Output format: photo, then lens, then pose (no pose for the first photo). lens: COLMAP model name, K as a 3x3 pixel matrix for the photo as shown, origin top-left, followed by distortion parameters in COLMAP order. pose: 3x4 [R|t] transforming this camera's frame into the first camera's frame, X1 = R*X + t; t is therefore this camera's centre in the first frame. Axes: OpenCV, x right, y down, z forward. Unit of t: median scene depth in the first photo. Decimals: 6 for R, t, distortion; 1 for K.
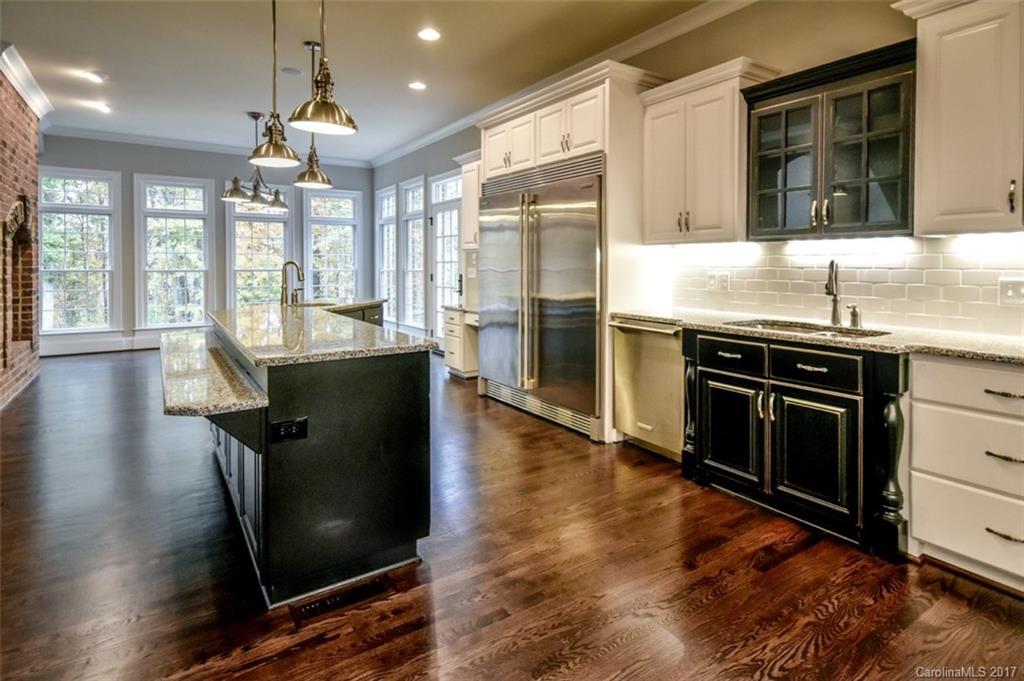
lens RADIAL K [[546.0, 0, 511.4], [0, 546.0, 273.8], [0, 0, 1]] dist [0.002139, 0.000731]
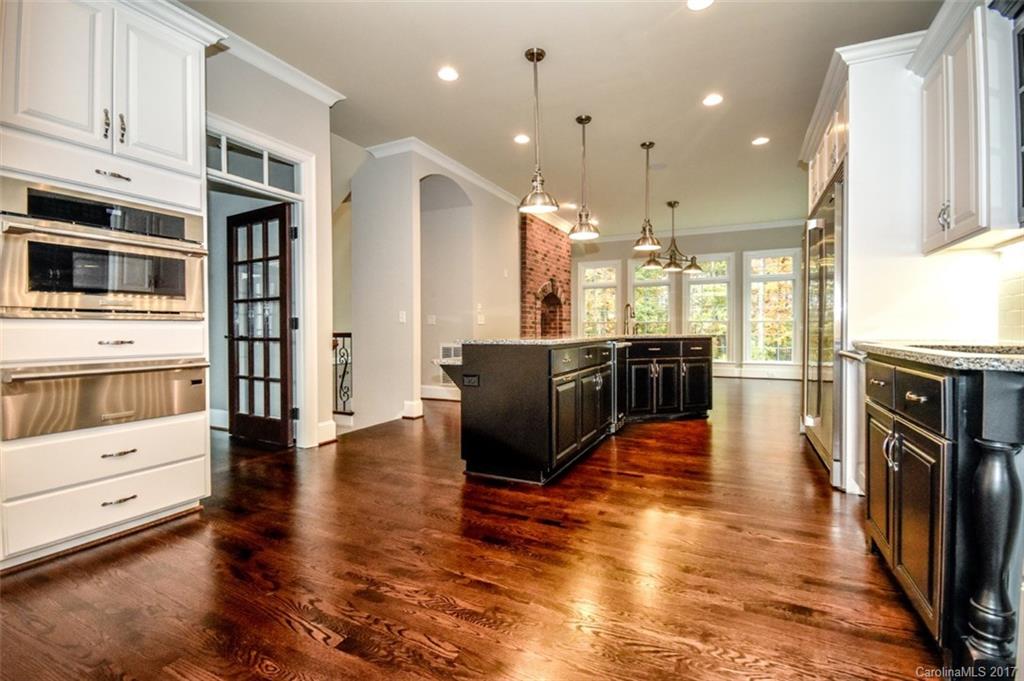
lens RADIAL K [[447.8, 0, 514.3], [0, 447.8, 333.1], [0, 0, 1]] dist [0.000197, 0.000223]
pose [[0.504119, 0.005919, -0.863614, 0.795465], [-0.013845, 0.999903, -0.001228, 0.101927], [0.863523, 0.012576, 0.504152, 0.290148]]
